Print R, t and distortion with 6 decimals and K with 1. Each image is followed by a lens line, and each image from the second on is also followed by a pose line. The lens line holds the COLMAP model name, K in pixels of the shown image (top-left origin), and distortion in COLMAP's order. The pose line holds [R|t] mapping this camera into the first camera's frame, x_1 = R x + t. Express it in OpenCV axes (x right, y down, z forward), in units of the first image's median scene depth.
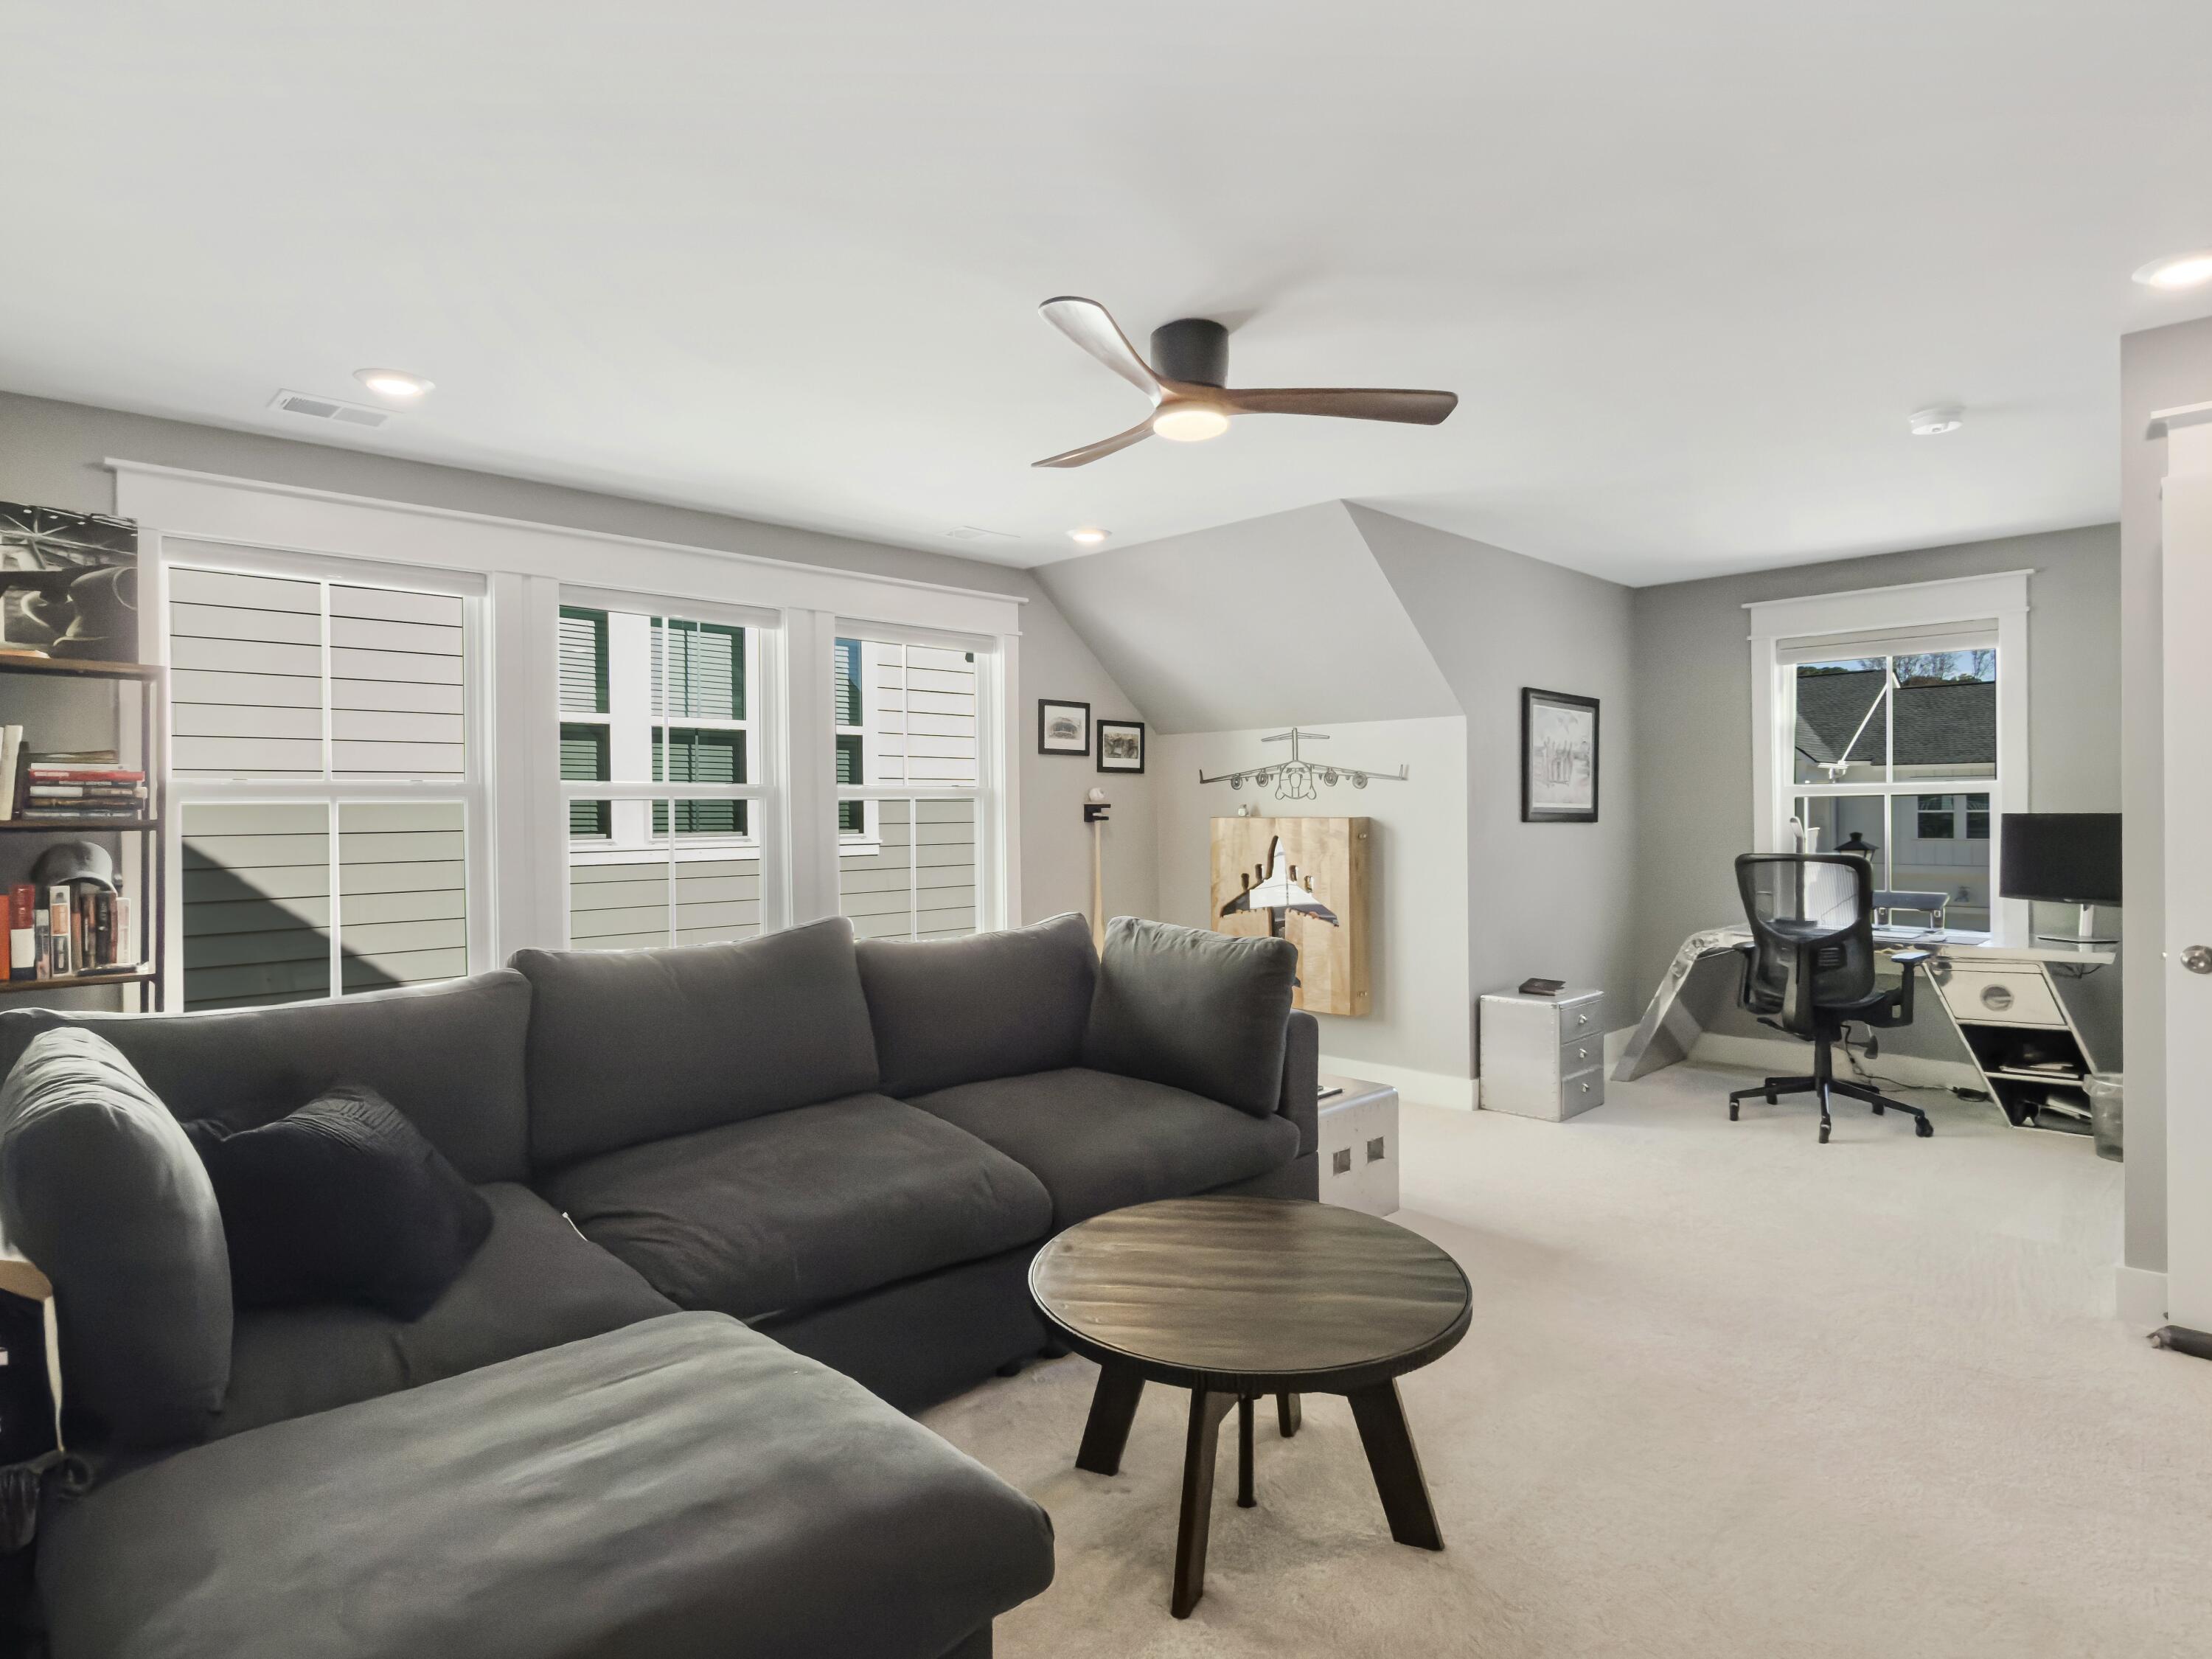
lens RADIAL K [[1214.8, 0, 1108.2], [0, 1214.8, 825.6], [0, 0, 1]] dist [0.006468, -0.001643]
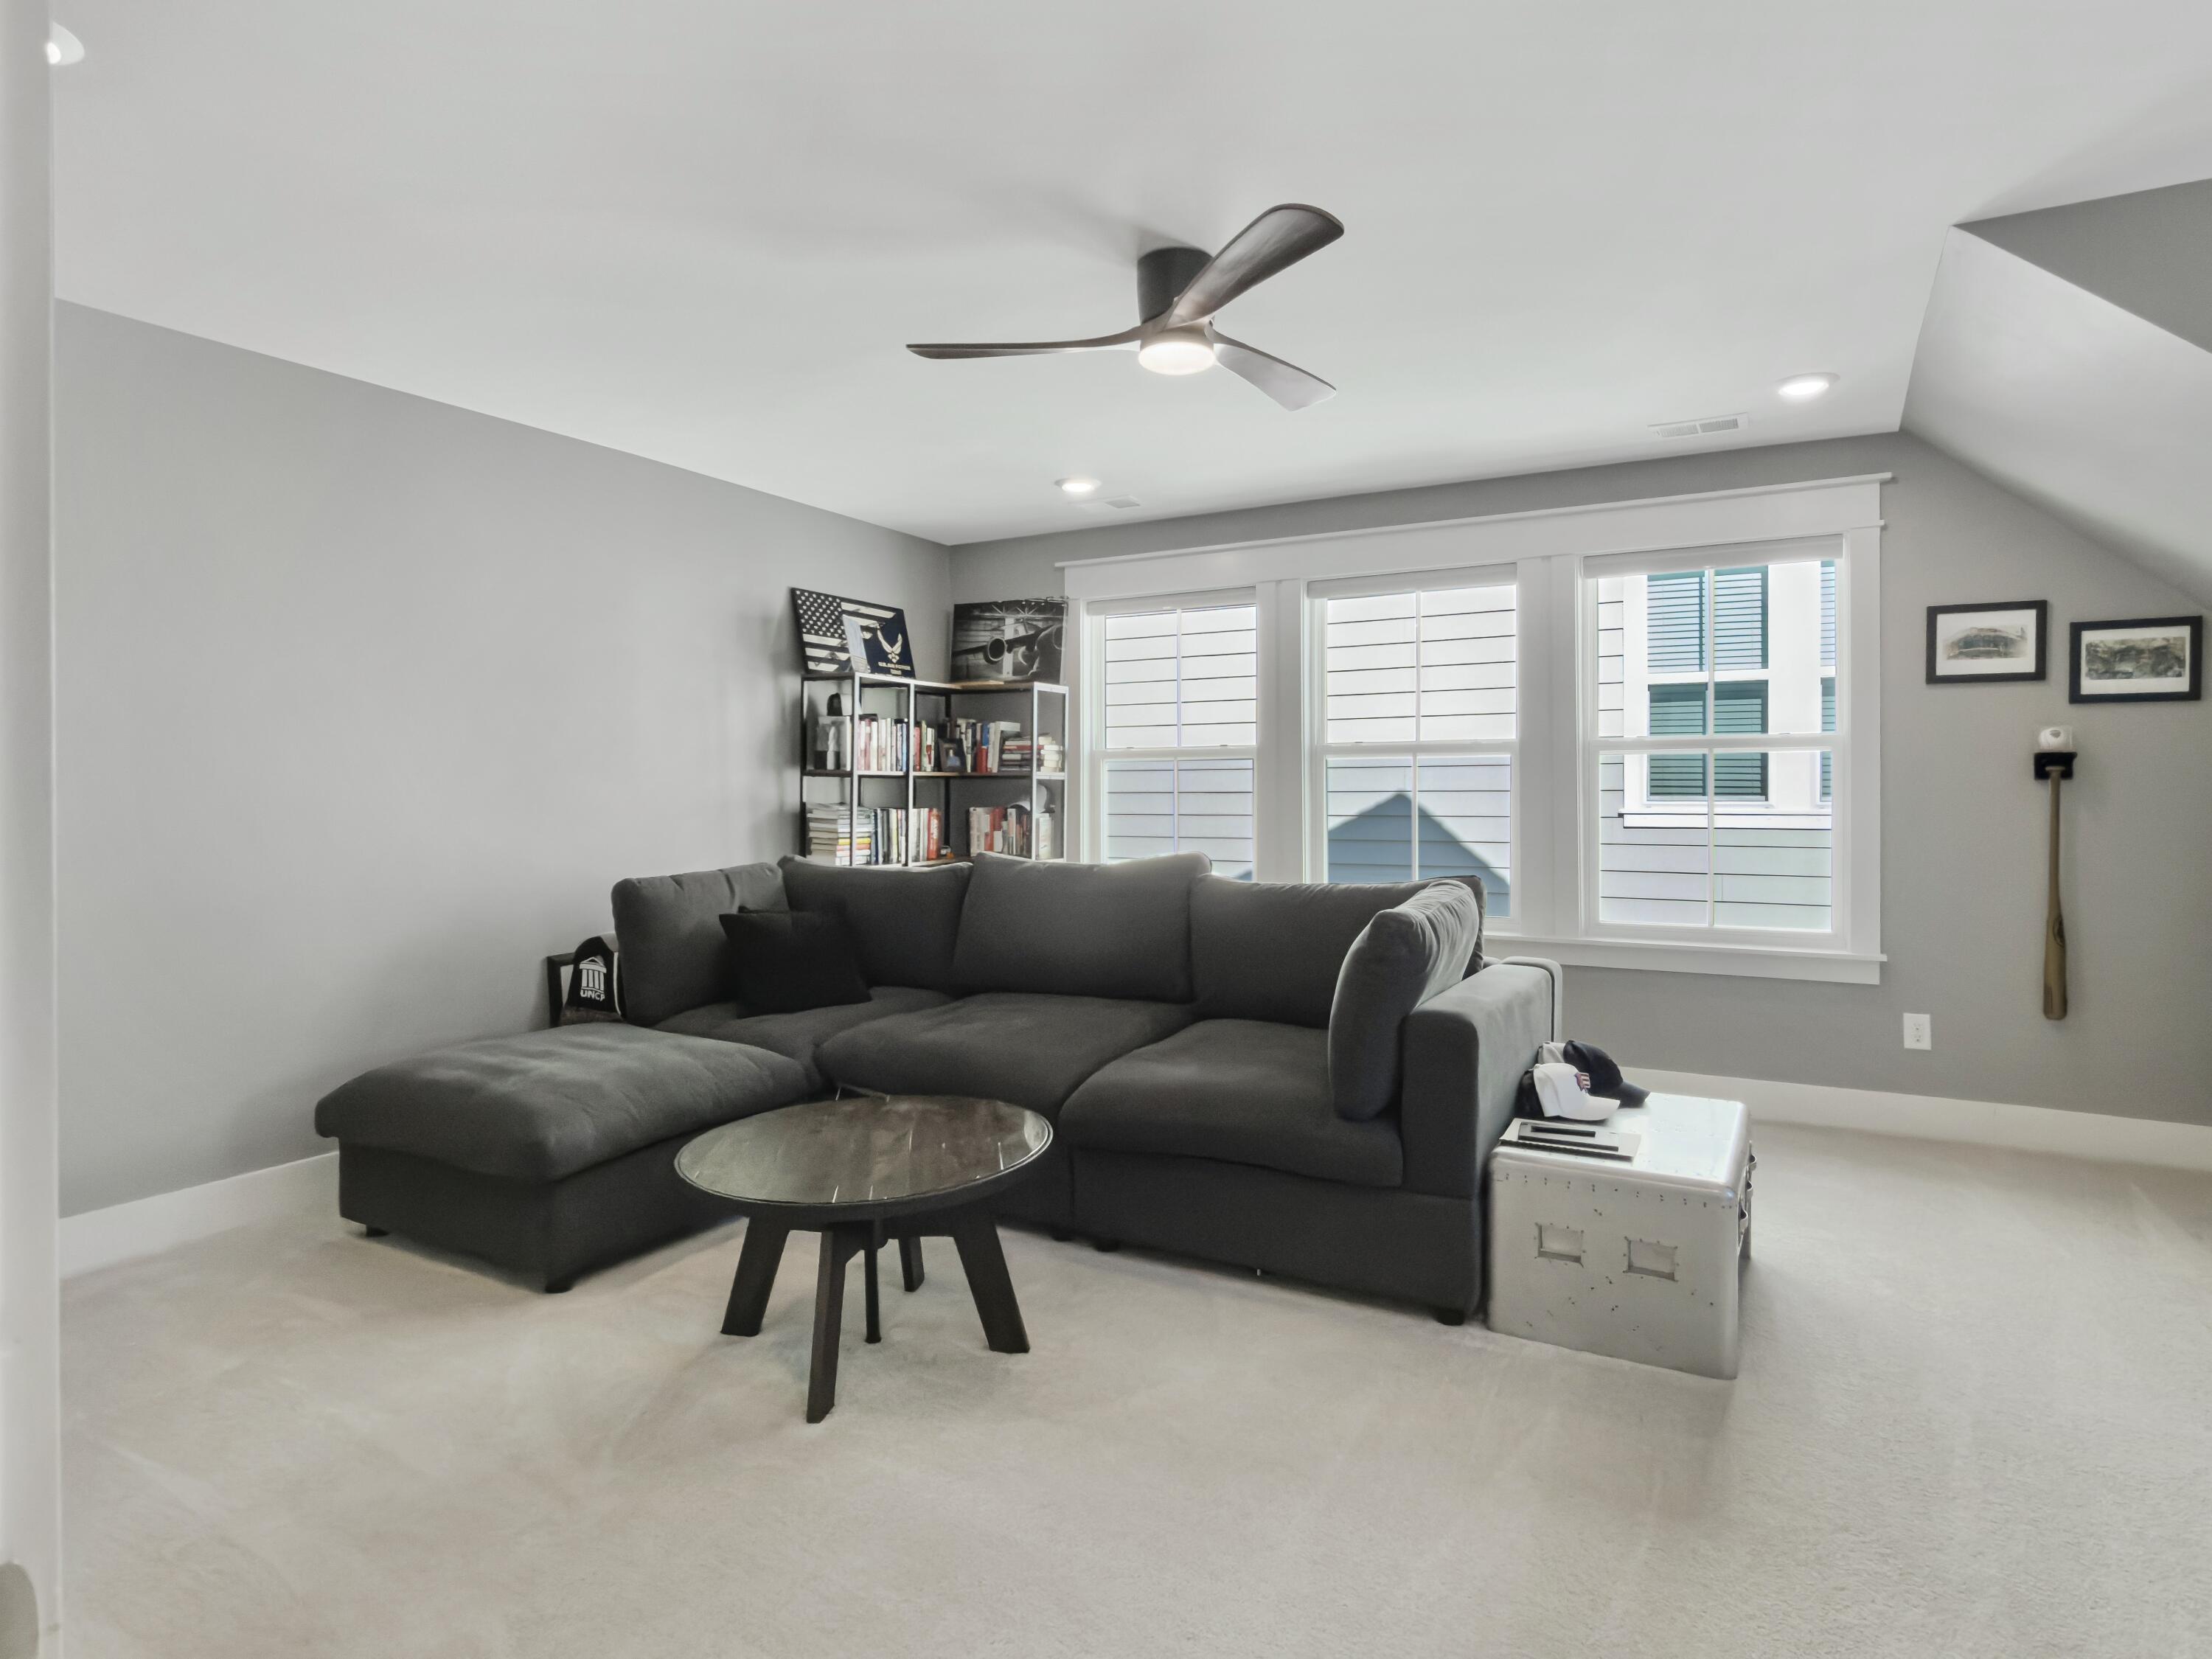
lens RADIAL K [[1214.8, 0, 1106.8], [0, 1214.8, 808.6], [0, 0, 1]] dist [0.006468, -0.001643]
pose [[0.285248, 0.022667, -0.958186, 0.492352], [-0.013002, 0.999720, 0.019778, 0.006209], [0.958365, 0.006817, 0.285463, 0.334391]]
